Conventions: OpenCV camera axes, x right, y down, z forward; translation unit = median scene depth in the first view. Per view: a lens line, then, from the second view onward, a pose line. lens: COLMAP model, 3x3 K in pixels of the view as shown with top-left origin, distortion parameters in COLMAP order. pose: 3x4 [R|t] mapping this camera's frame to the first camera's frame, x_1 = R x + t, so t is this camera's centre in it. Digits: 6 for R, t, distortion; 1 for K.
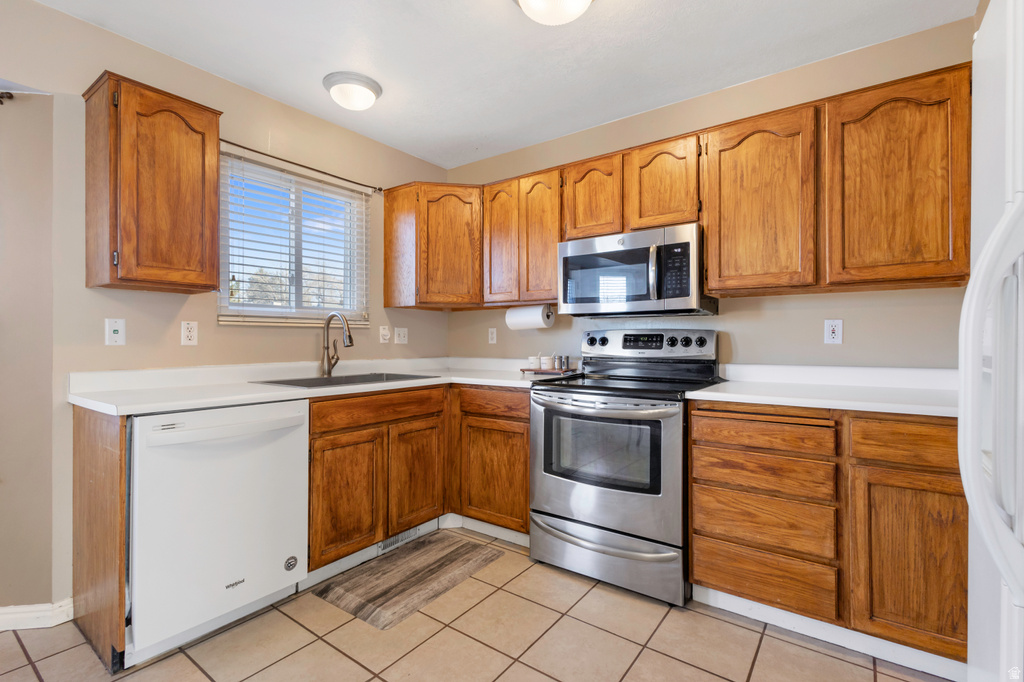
lens RADIAL K [[470.4, 0, 515.2], [0, 470.4, 336.9], [0, 0, 1]] dist [0.002097, 0.000093]
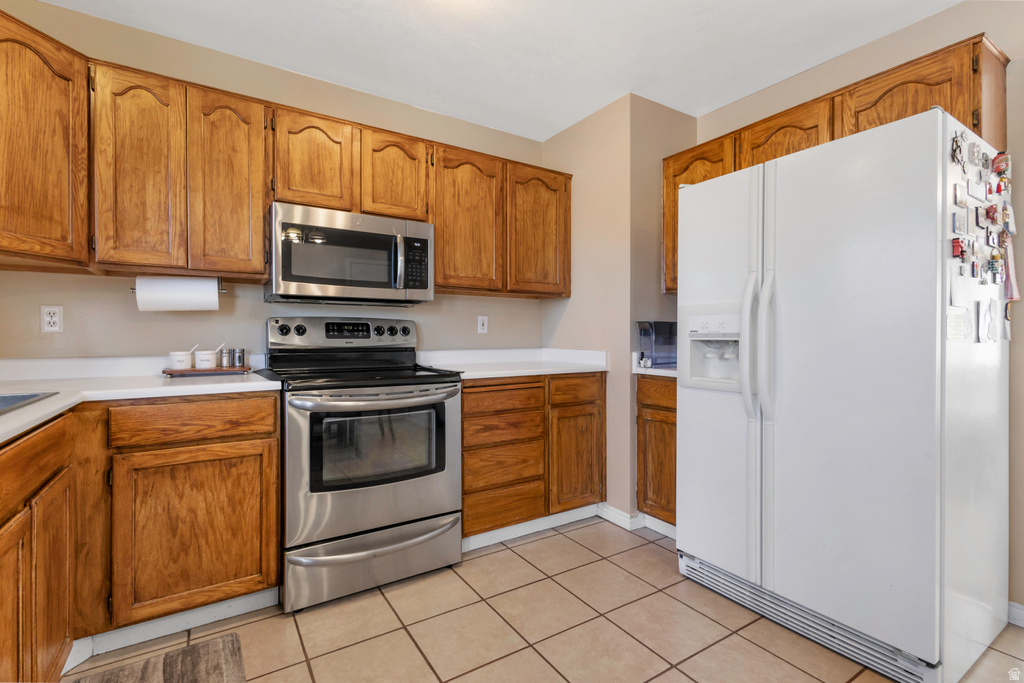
lens RADIAL K [[470.4, 0, 515.2], [0, 470.4, 337.4], [0, 0, 1]] dist [0.002097, 0.000093]
pose [[0.357543, 0.000279, 0.933897, -0.637489], [-0.005820, 0.999981, 0.001929, 0.025746], [-0.933879, -0.006125, 0.357538, 0.455128]]
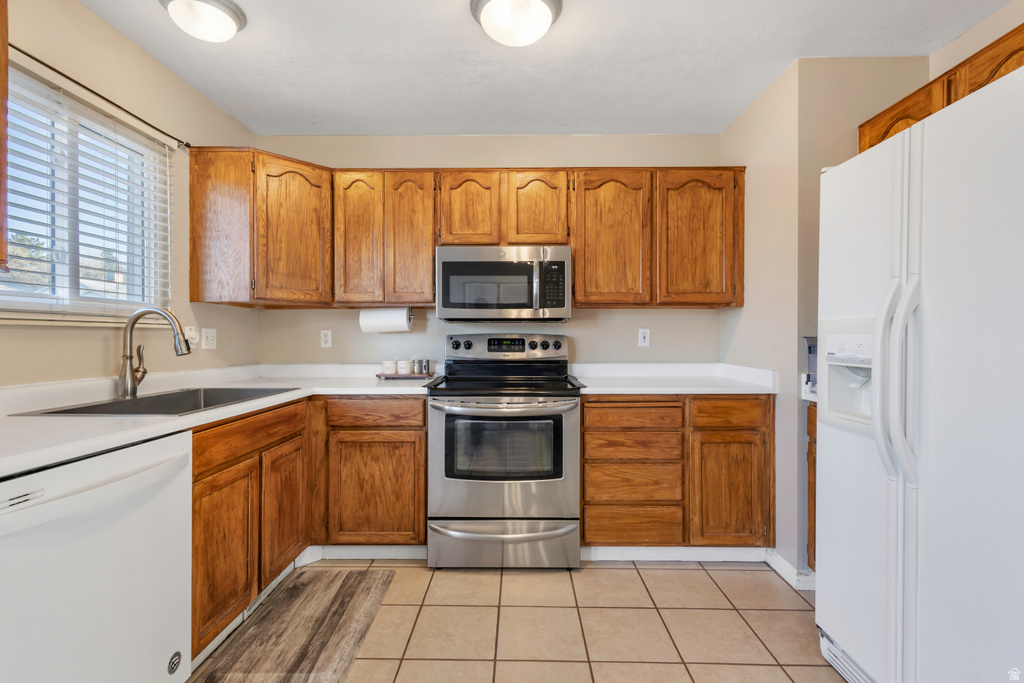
lens RADIAL K [[470.4, 0, 515.2], [0, 470.4, 337.4], [0, 0, 1]] dist [0.002097, 0.000093]
pose [[0.814927, 0.001269, 0.579563, -0.454918], [-0.004853, 0.999977, 0.004633, -0.016900], [-0.579544, -0.006588, 0.814914, 0.118677]]
